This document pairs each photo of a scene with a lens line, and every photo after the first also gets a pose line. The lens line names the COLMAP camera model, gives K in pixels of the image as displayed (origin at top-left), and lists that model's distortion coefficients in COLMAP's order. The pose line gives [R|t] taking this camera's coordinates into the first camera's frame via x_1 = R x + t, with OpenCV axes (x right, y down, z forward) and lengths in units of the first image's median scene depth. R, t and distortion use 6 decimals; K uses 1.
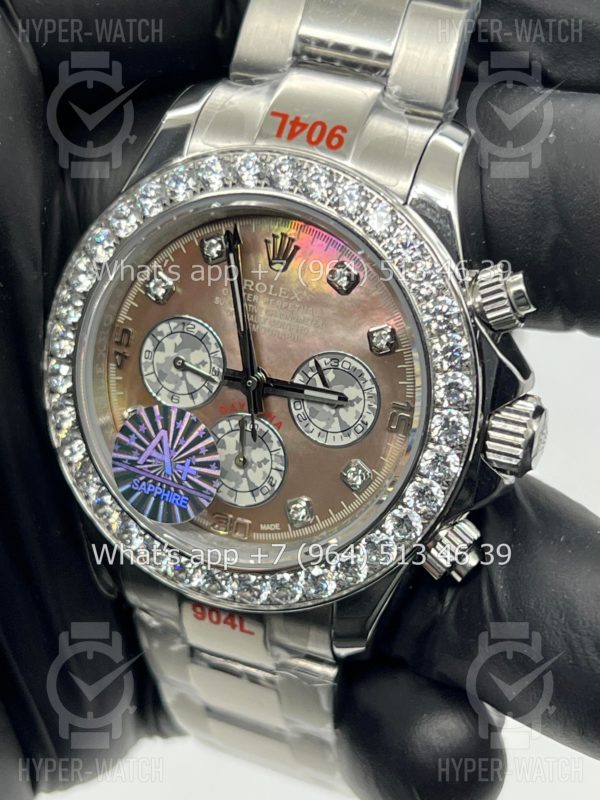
lens RADIAL K [[1907.2, 0, 294.5], [0, 1907.2, 399.0], [0, 0, 1]] dist [0.323001, 0.000000]
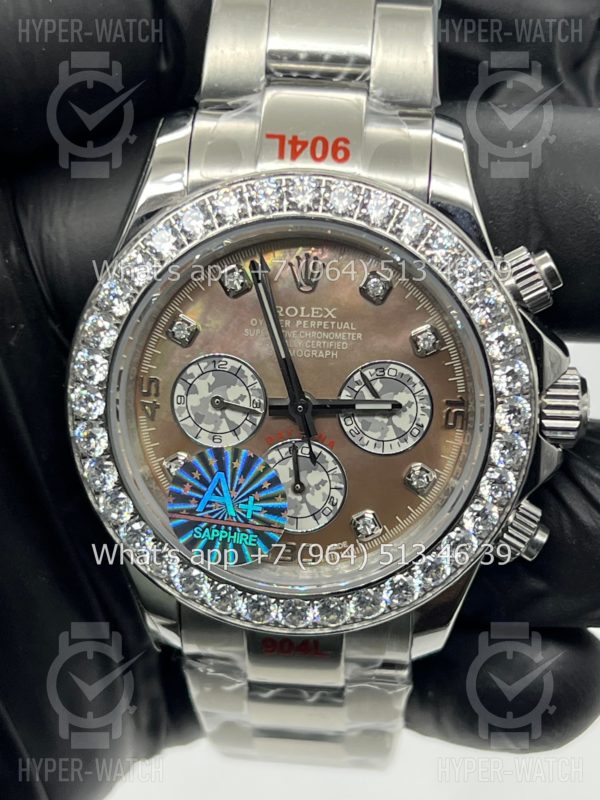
lens RADIAL K [[1907.2, 0, 319.2], [0, 1907.2, 391.6], [0, 0, 1]] dist [0.323001, 0.000000]
pose [[0.948745, -0.192287, 0.250815, -0.258393], [0.186422, 0.981337, 0.047171, -0.061322], [-0.255204, 0.002004, 0.966885, 0.040999]]
